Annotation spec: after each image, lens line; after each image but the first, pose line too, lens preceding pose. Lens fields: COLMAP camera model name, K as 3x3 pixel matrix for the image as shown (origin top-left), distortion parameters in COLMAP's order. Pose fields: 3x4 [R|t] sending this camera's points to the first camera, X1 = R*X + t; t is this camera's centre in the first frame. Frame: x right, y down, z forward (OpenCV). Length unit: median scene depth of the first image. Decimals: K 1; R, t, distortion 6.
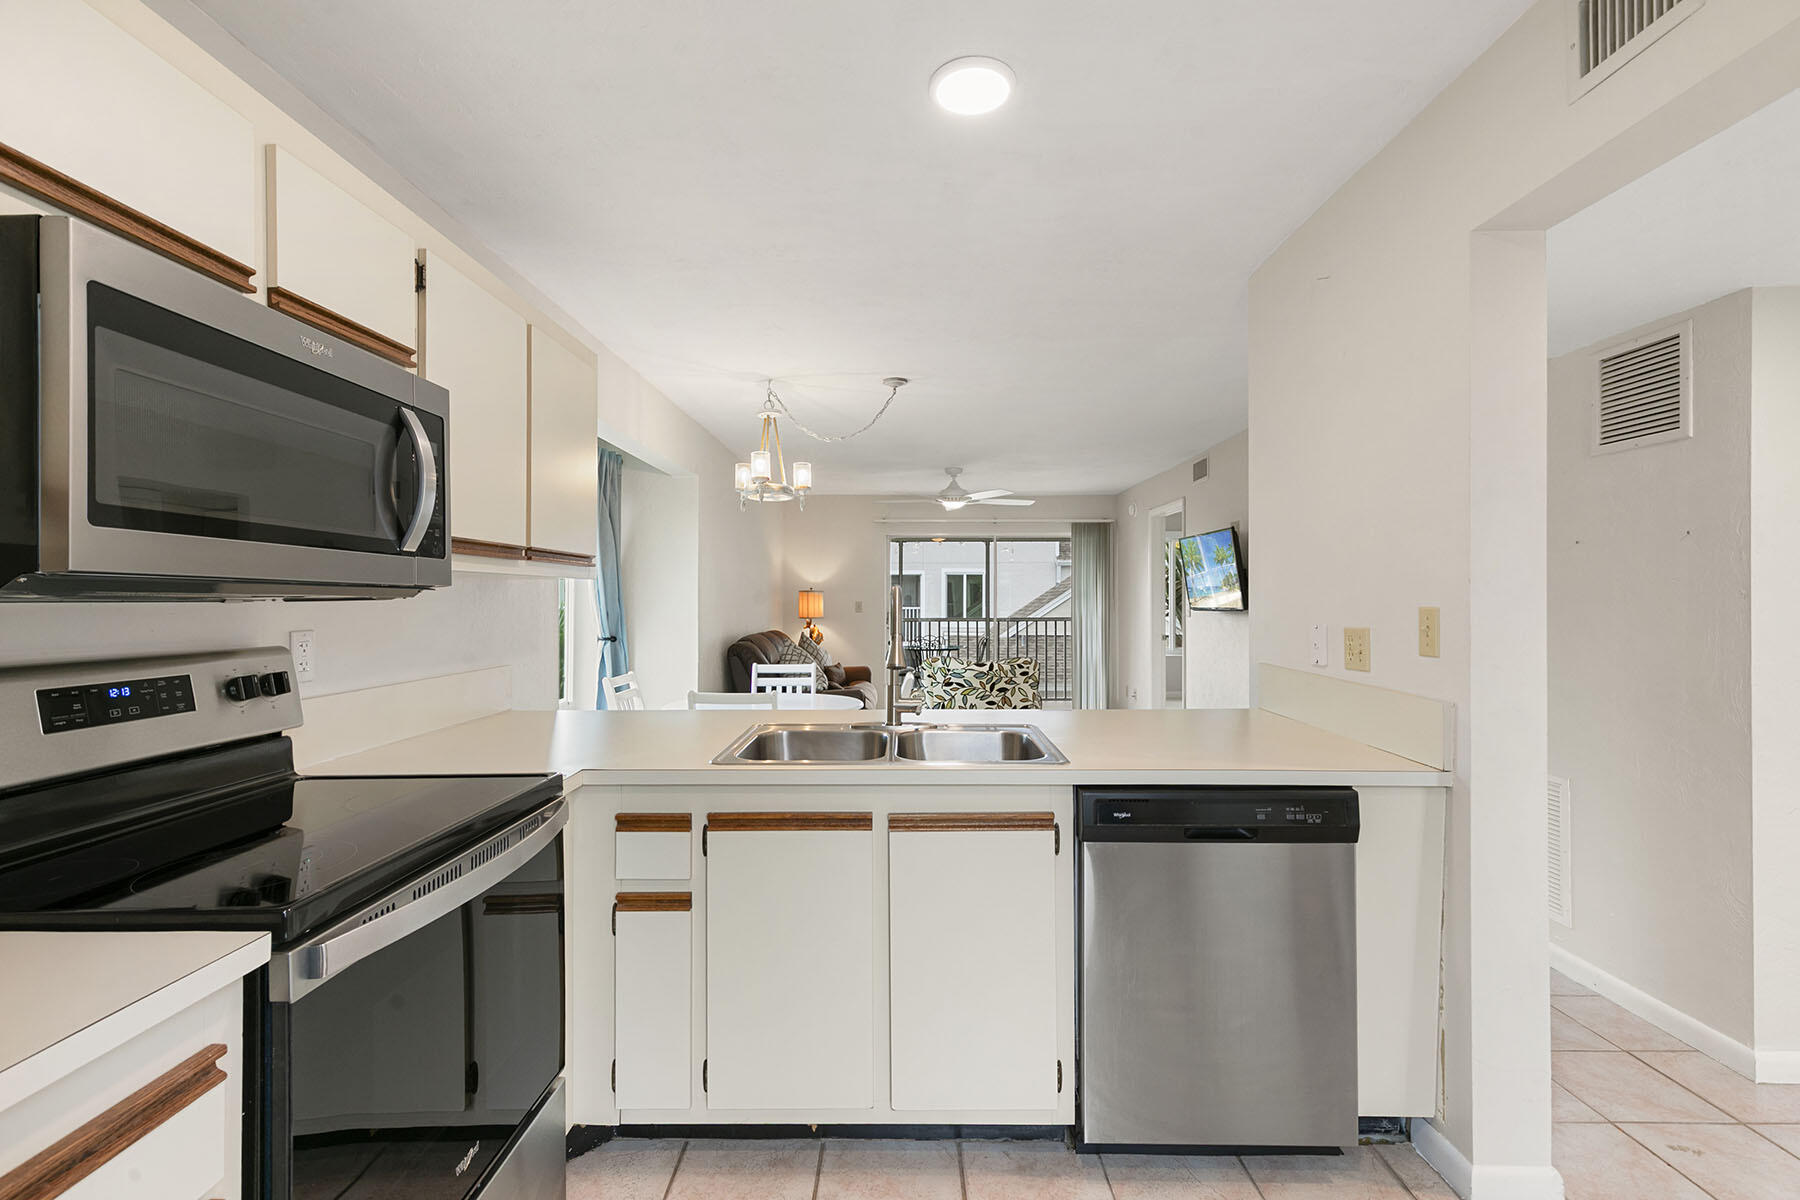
lens RADIAL K [[811.9, 0, 853.6], [0, 811.9, 583.4], [0, 0, 1]] dist [0.004495, 0.000524]
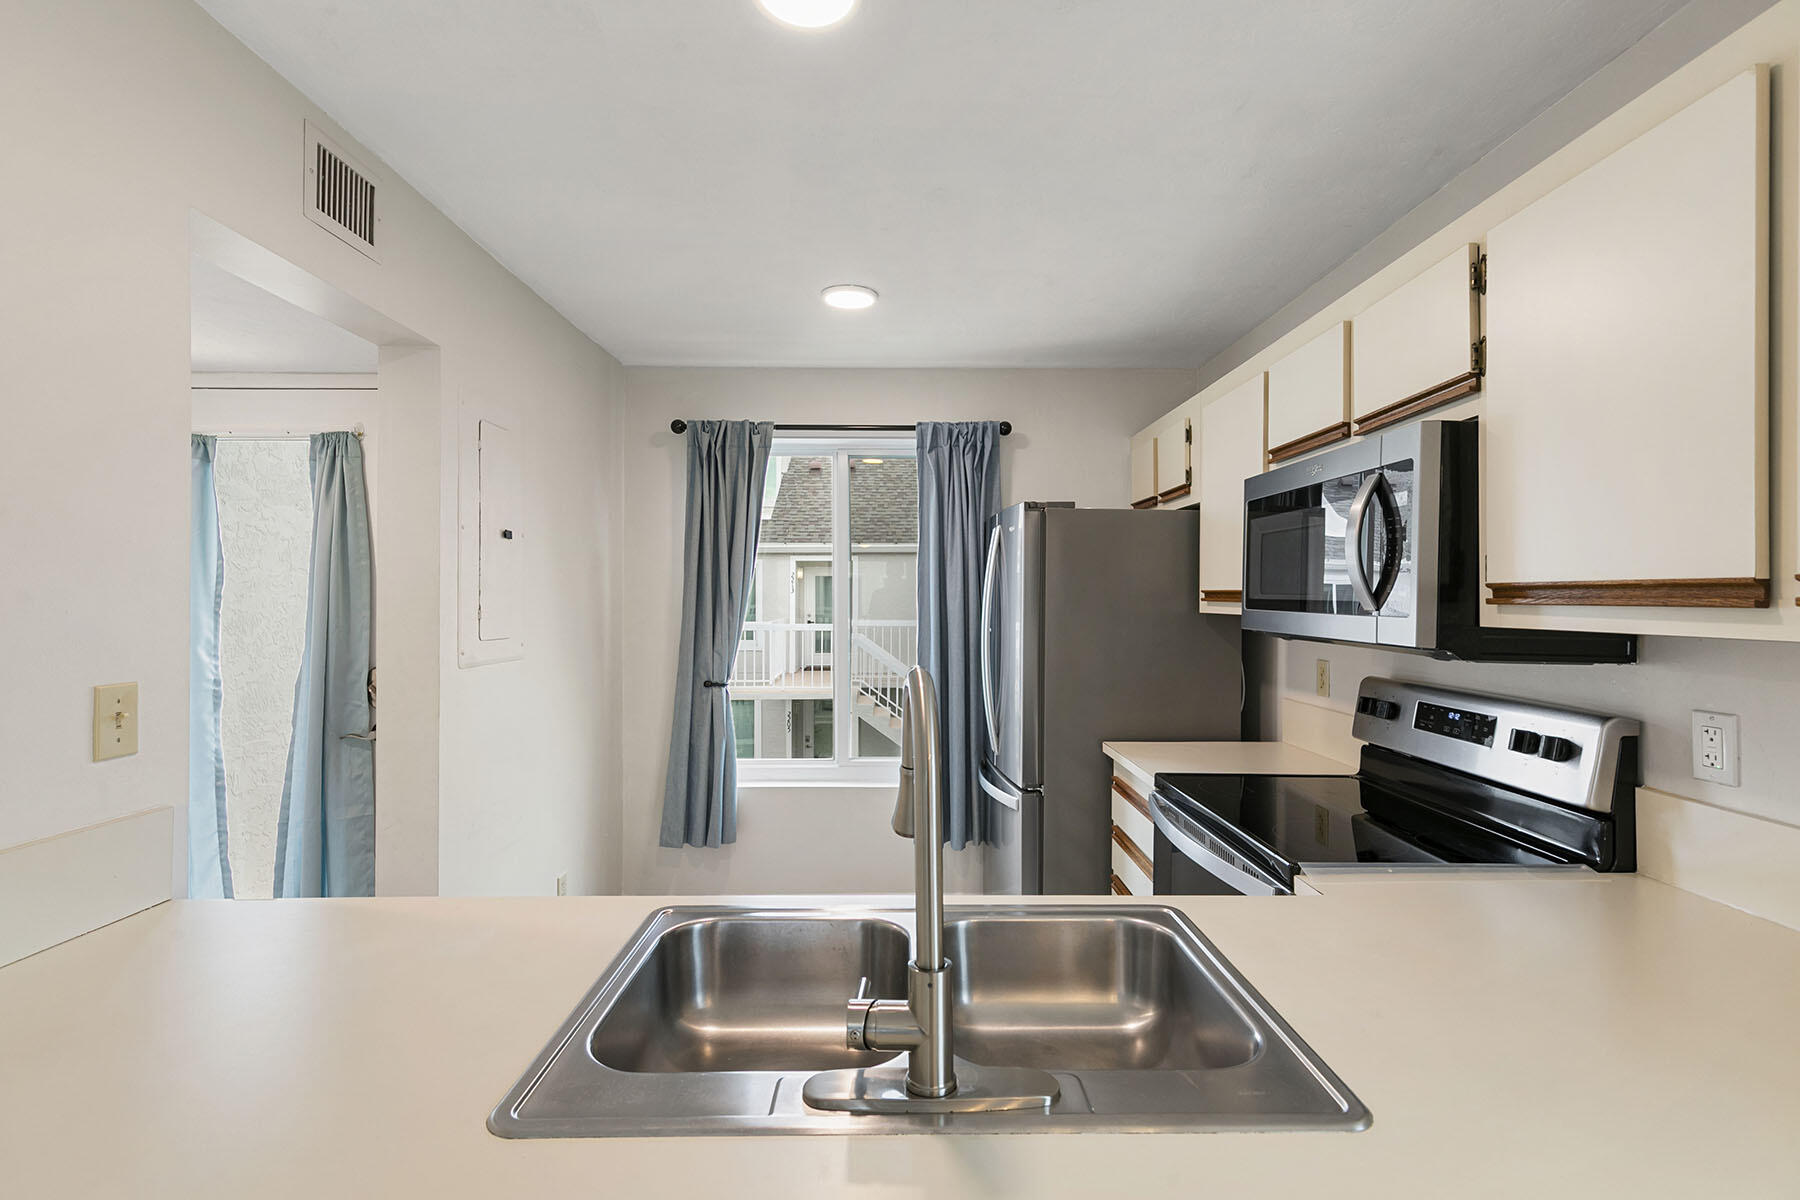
lens RADIAL K [[802.9, 0, 900.0], [0, 802.9, 600.0], [0, 0, 1]] dist [0.000548, 0.000141]
pose [[-0.997357, -0.002656, -0.072604, 0.138297], [-0.001428, 0.999855, -0.016959, -0.037999], [0.072638, -0.016811, -0.997217, 2.148862]]
